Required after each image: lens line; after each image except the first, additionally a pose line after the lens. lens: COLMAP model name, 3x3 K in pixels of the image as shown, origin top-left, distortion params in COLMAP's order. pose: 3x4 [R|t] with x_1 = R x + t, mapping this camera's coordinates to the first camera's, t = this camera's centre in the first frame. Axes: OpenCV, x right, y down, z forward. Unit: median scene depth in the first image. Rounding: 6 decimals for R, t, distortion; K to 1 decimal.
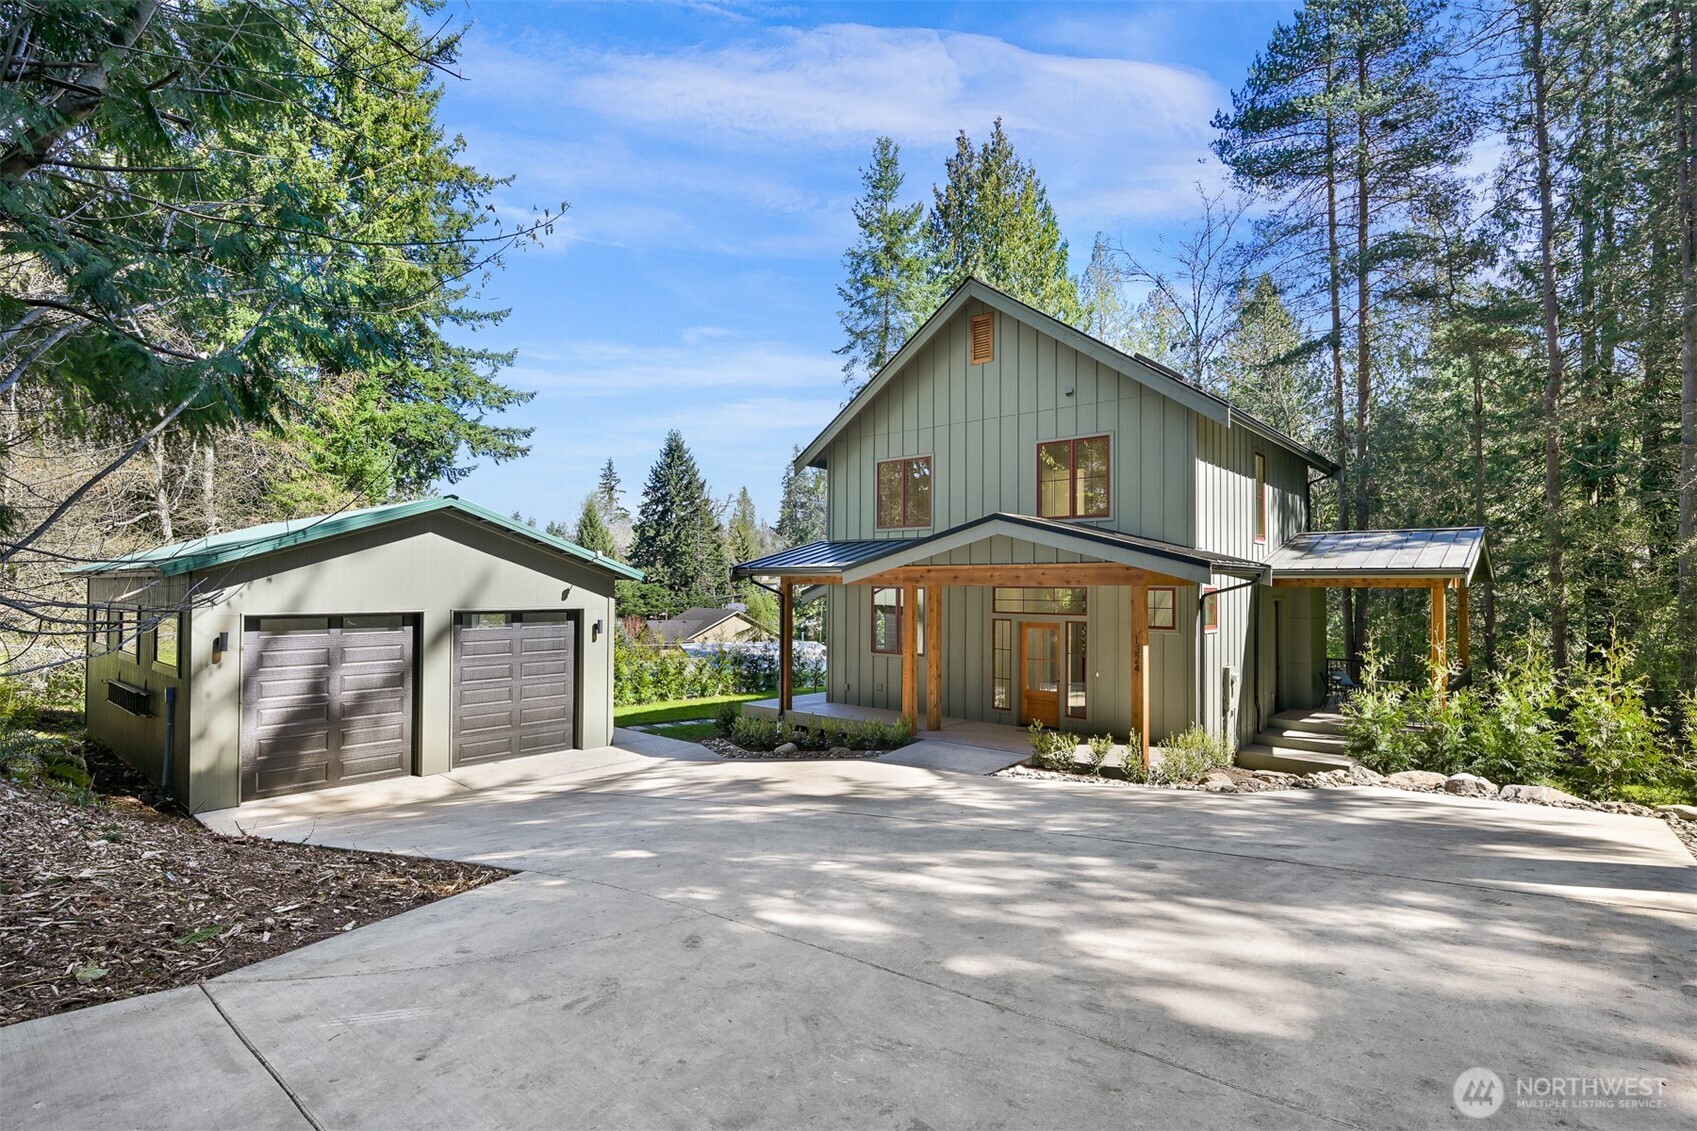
lens RADIAL K [[829.7, 0, 860.9], [0, 829.7, 576.8], [0, 0, 1]] dist [0.001972, 0.000159]
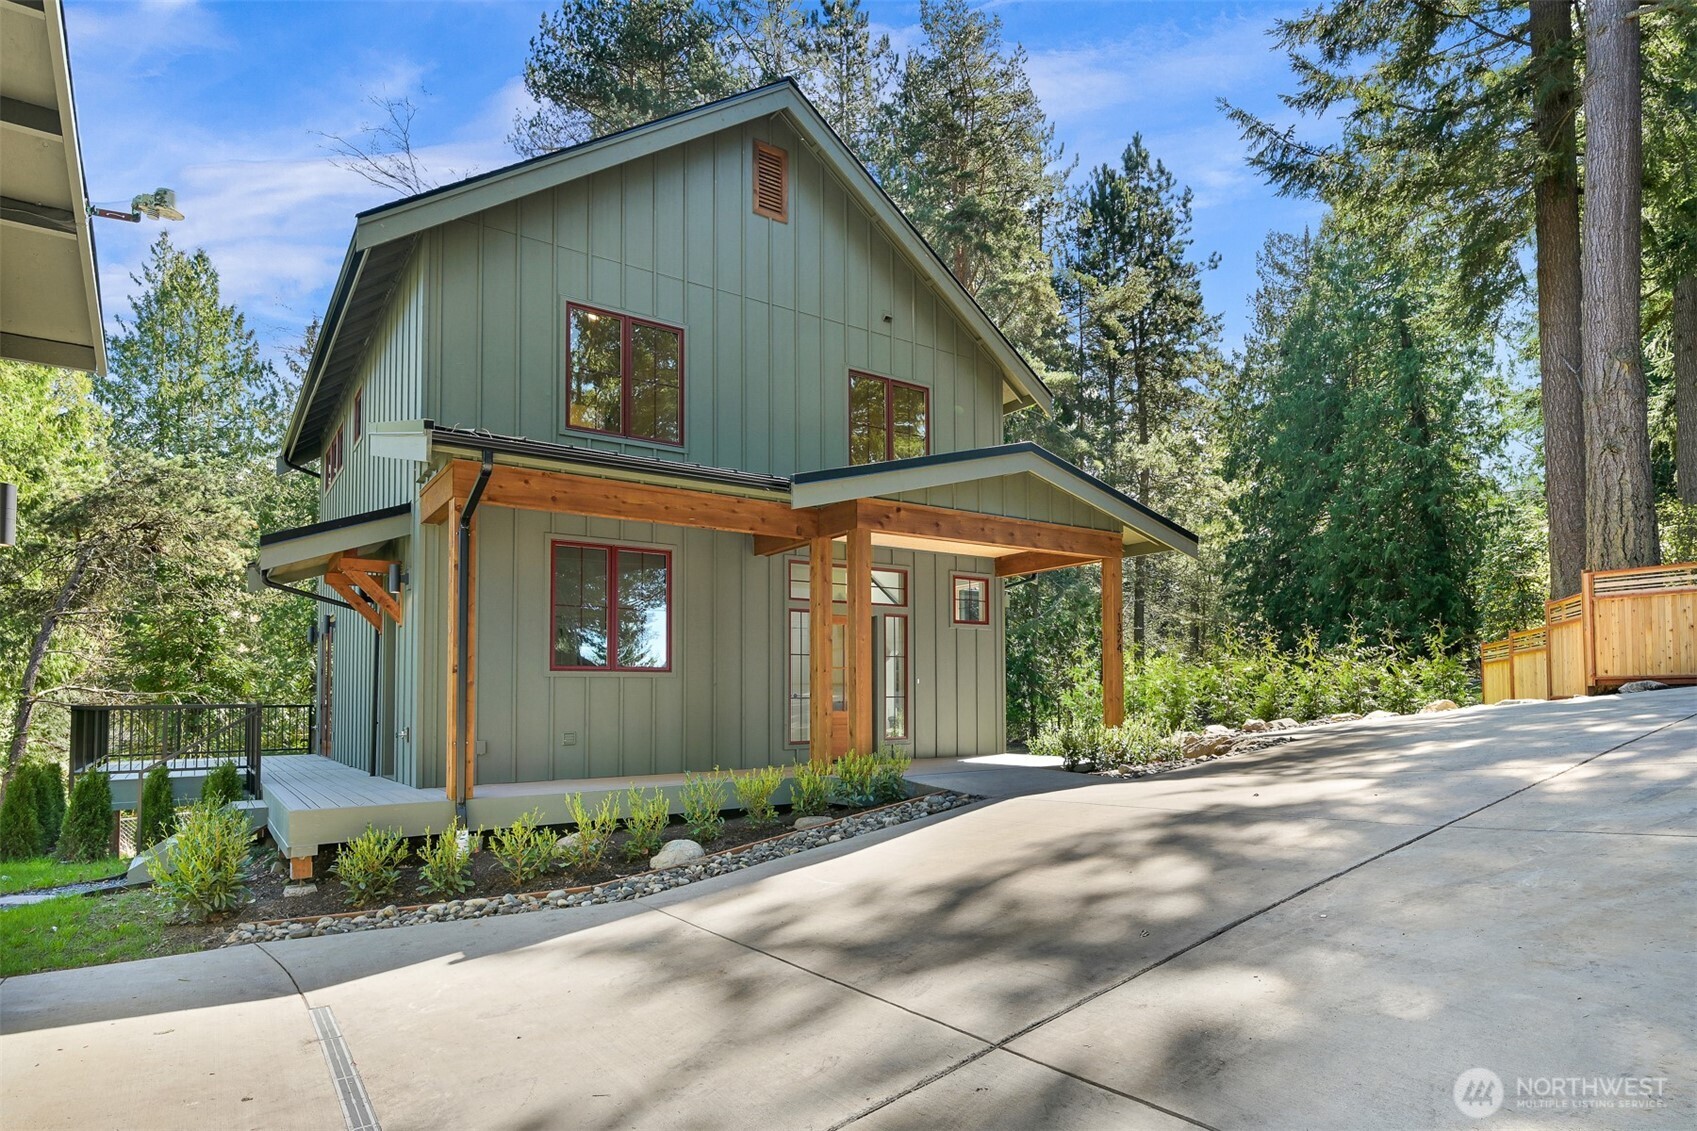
lens RADIAL K [[945.2, 0, 851.4], [0, 945.2, 656.0], [0, 0, 1]] dist [0.026955, -0.000552]
pose [[0.255012, 0.039816, 0.966118, -0.181661], [0.003457, 0.999108, -0.042088, 0.039356], [-0.966932, 0.014073, 0.254646, 0.250205]]
